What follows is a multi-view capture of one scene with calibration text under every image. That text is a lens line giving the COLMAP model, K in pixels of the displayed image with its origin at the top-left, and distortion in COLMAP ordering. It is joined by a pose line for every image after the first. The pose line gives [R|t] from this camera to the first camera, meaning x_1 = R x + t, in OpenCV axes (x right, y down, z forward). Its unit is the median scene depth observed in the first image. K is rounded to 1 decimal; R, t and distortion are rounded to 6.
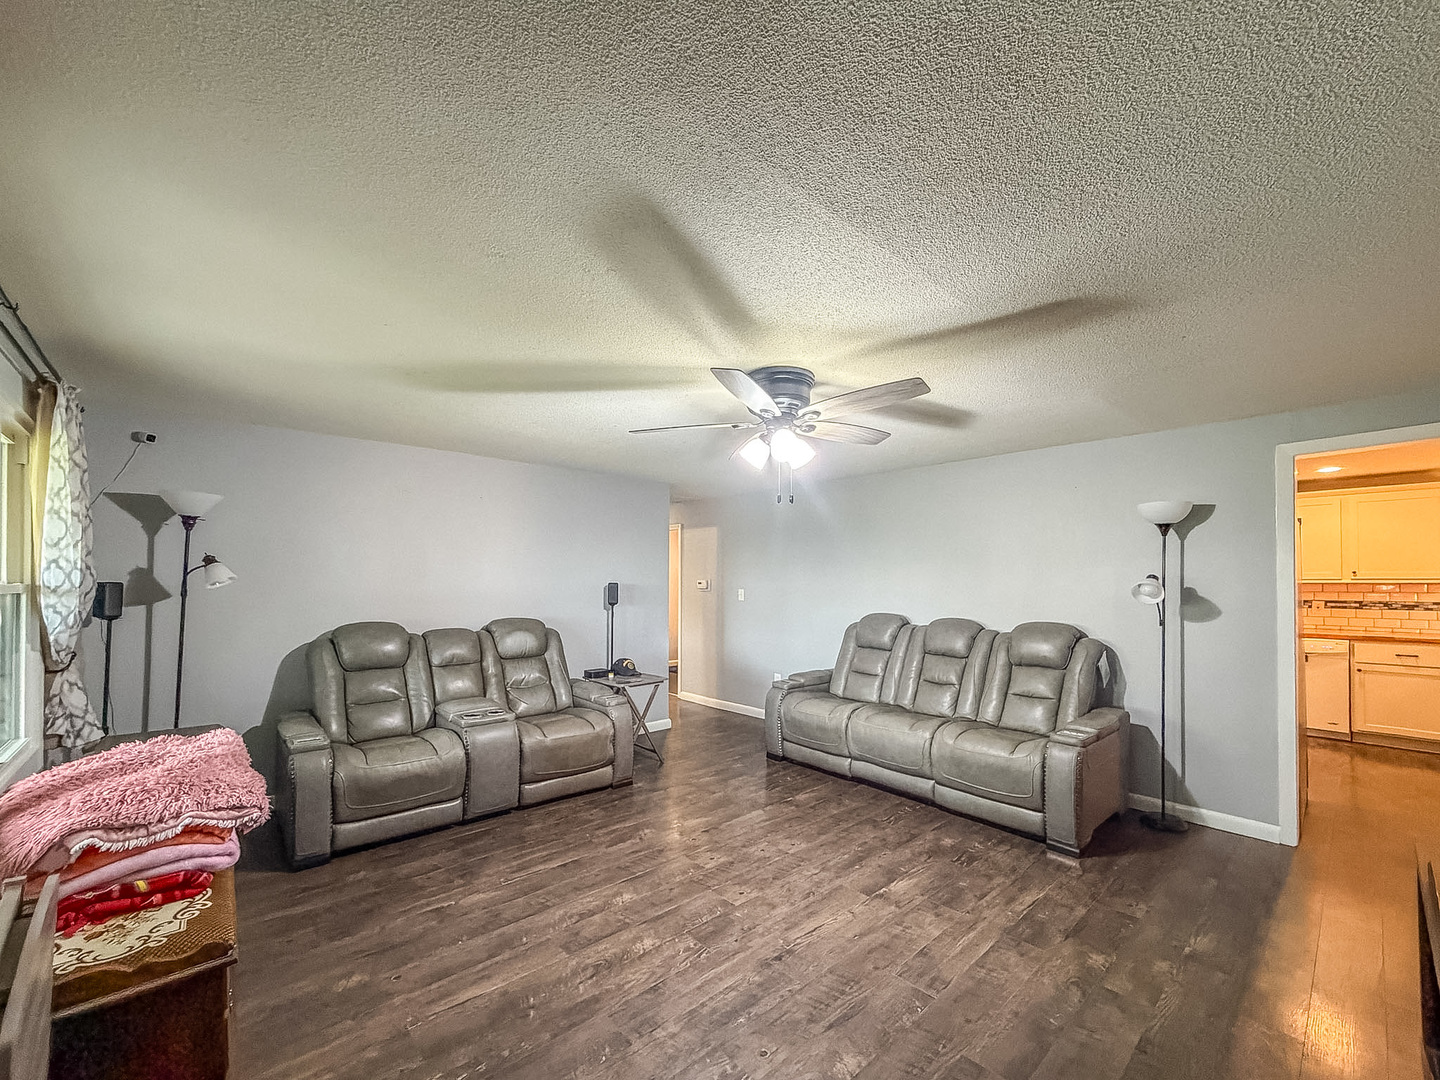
lens RADIAL K [[593.2, 0, 717.5], [0, 593.2, 567.1], [0, 0, 1]] dist [-0.000933, -0.000257]
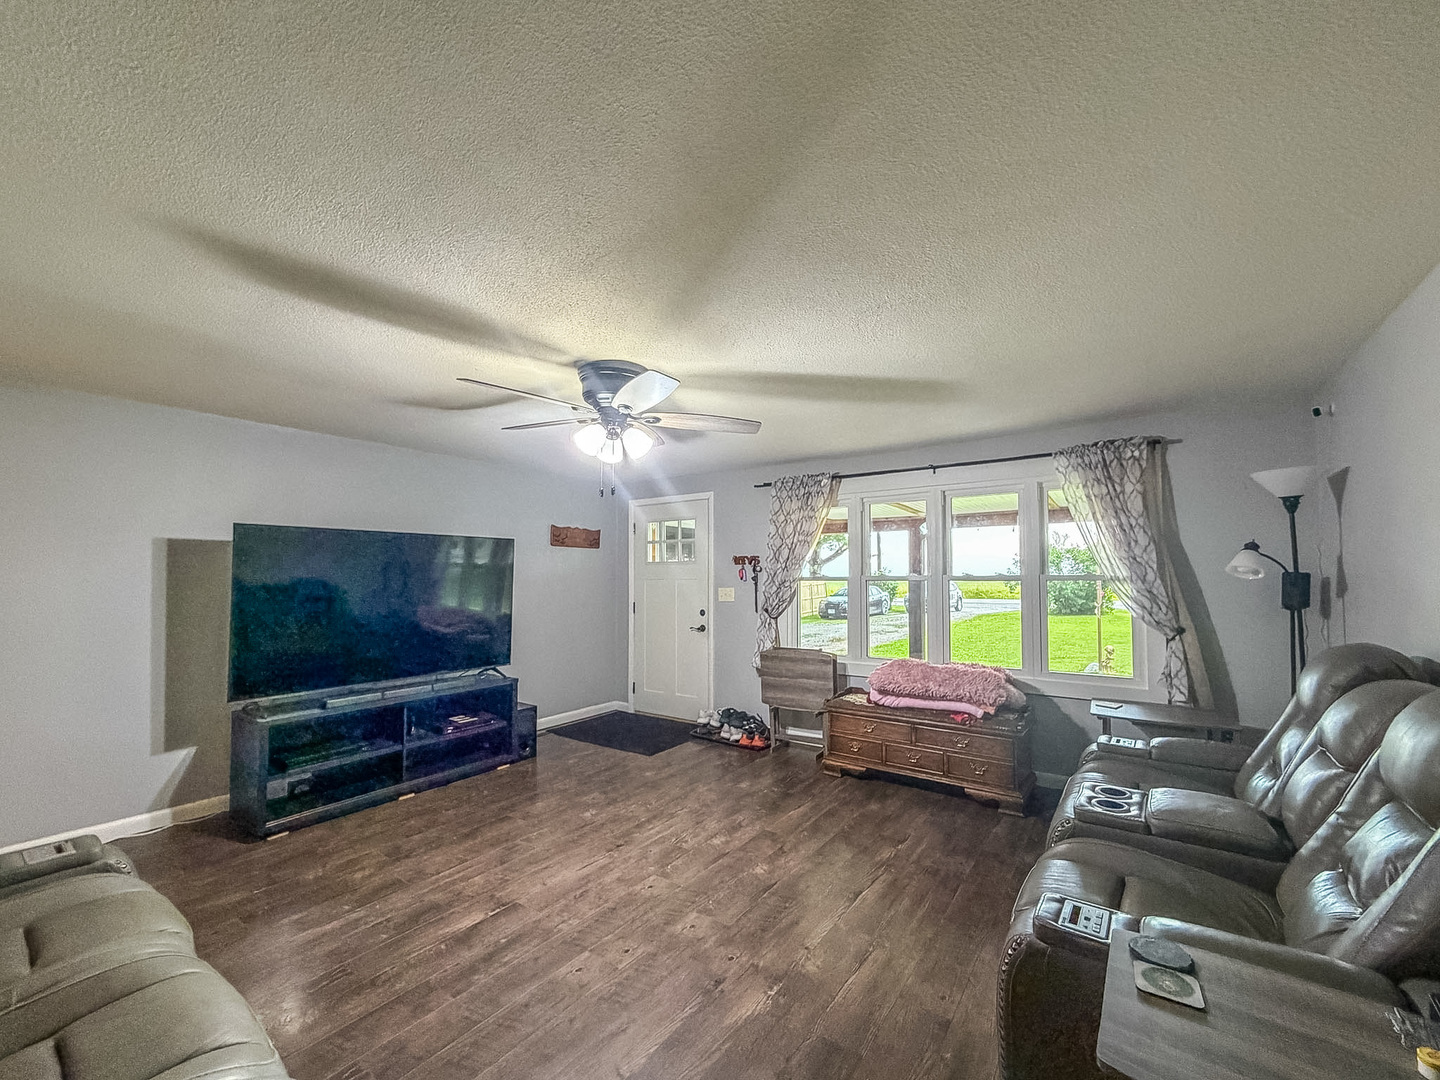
lens RADIAL K [[579.7, 0, 724.4], [0, 579.7, 557.9], [0, 0, 1]] dist [0.000250, 0.000055]
pose [[-0.976155, -0.004805, -0.217020, 0.135810], [0.007850, 0.998319, -0.057417, 0.060337], [0.216931, -0.057752, -0.974477, 2.049698]]
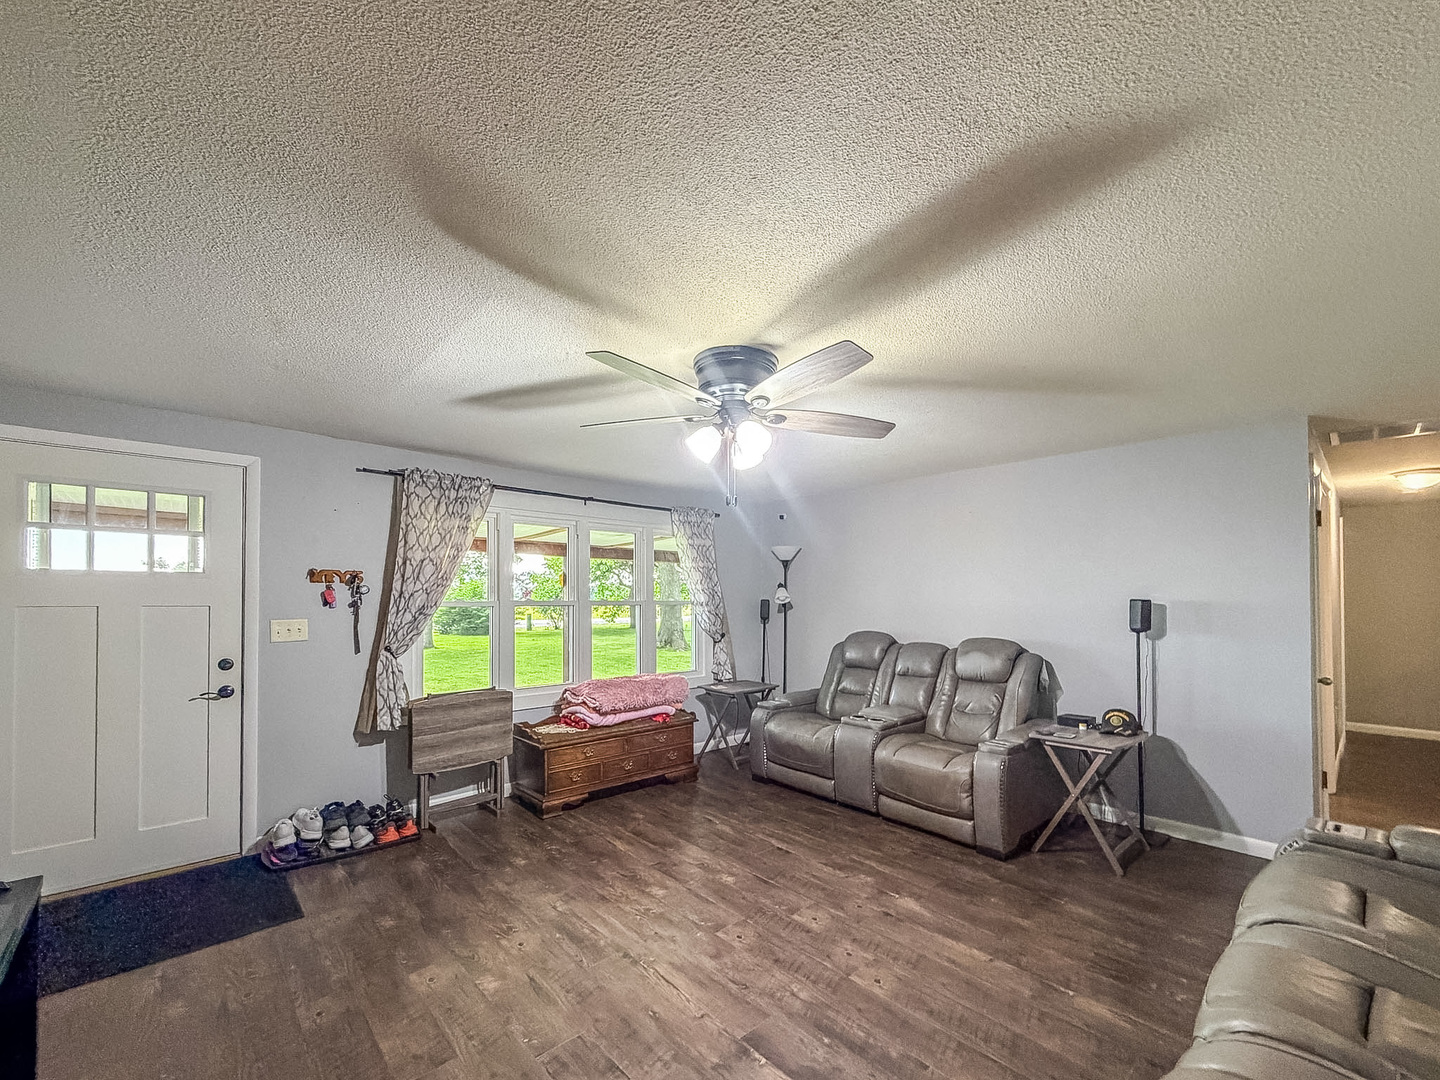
lens RADIAL K [[601.0, 0, 720.2], [0, 601.0, 598.6], [0, 0, 1]] dist [-0.001984, -0.000153]
pose [[0.007238, -0.002772, -0.999970, 0.994884], [0.024506, 0.999696, -0.002594, 0.029785], [0.999673, -0.024486, 0.007304, 0.999812]]
